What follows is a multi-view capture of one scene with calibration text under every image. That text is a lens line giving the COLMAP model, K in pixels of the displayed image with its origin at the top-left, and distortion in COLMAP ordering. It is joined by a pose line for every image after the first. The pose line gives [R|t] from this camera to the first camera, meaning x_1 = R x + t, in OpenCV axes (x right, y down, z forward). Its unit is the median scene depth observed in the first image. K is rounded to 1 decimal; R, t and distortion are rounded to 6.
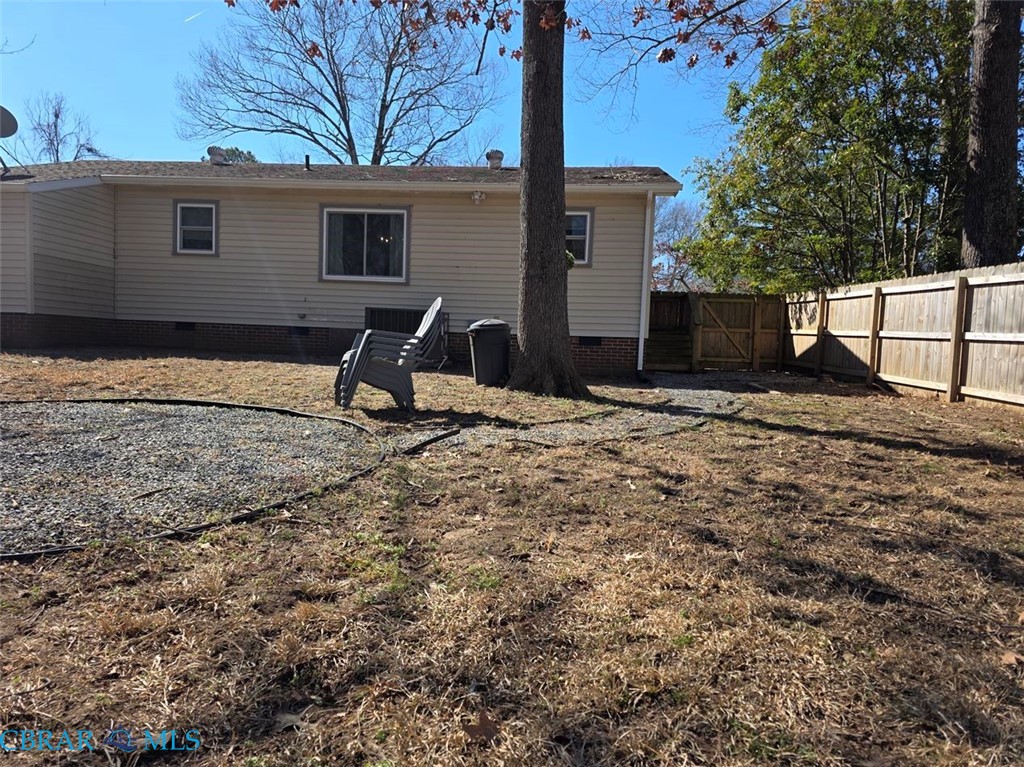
lens RADIAL K [[687.6, 0, 503.6], [0, 687.6, 384.5], [0, 0, 1]] dist [0.068074, -0.061579]
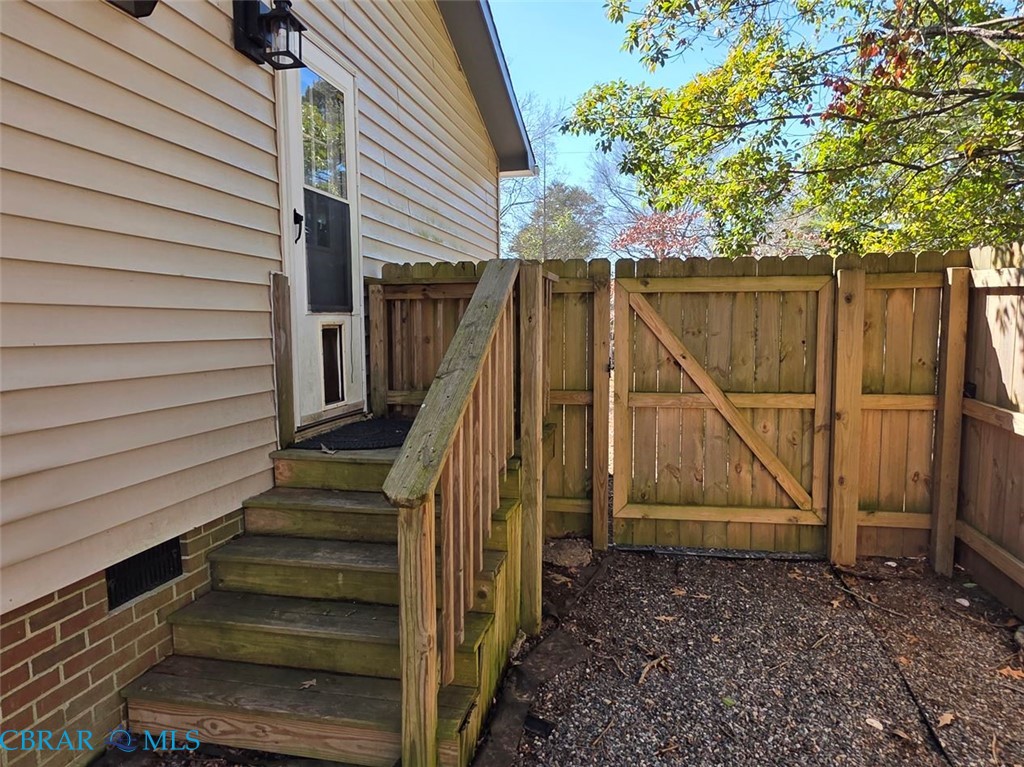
lens RADIAL K [[682.5, 0, 510.3], [0, 682.5, 384.2], [0, 0, 1]] dist [0.007512, 0.001044]
pose [[0.992191, -0.026901, -0.121793, 0.280069], [0.030134, 0.999239, 0.024782, -0.095358], [0.121033, -0.028259, 0.992246, 0.753319]]
